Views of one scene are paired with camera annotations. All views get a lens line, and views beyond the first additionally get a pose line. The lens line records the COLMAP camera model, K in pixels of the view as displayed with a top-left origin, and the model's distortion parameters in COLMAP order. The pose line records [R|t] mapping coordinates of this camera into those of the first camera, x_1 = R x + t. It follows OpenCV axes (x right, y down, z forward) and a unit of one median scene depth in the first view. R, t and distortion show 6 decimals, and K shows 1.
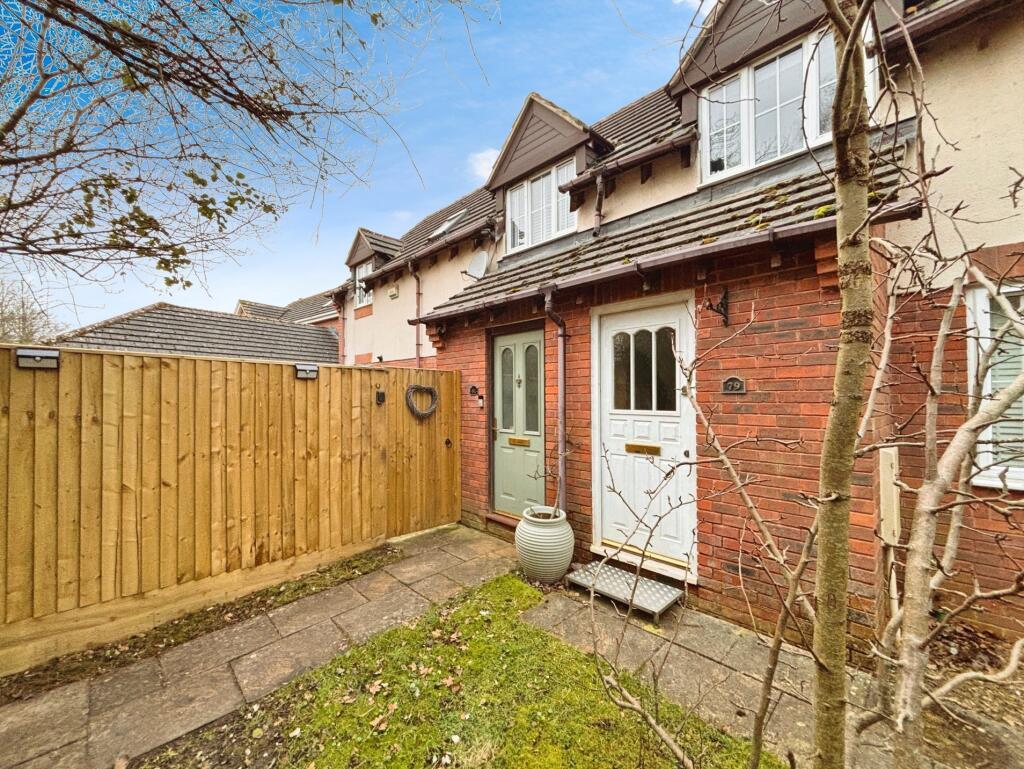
lens RADIAL K [[415.4, 0, 505.0], [0, 415.4, 398.4], [0, 0, 1]] dist [0.002766, -0.000876]
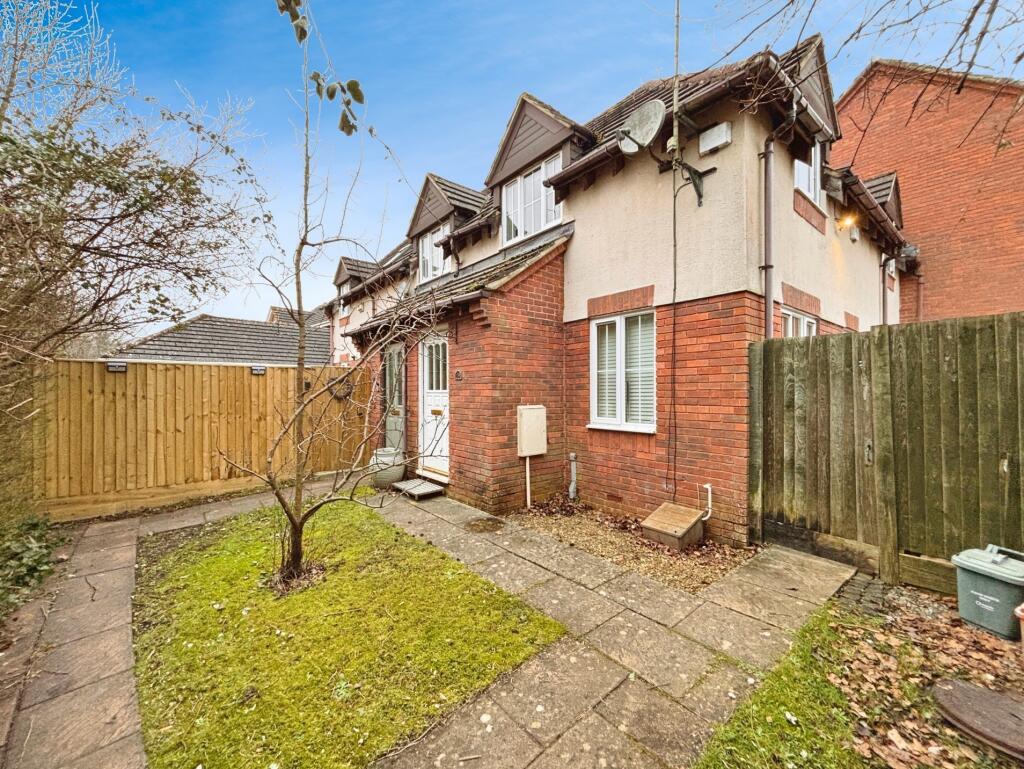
lens RADIAL K [[415.4, 0, 507.4], [0, 415.4, 391.3], [0, 0, 1]] dist [0.002766, -0.000876]
pose [[0.996506, -0.010472, -0.082859, 0.707253], [0.010606, 0.999943, 0.001168, 0.032140], [0.082842, -0.002042, 0.996561, -0.648767]]
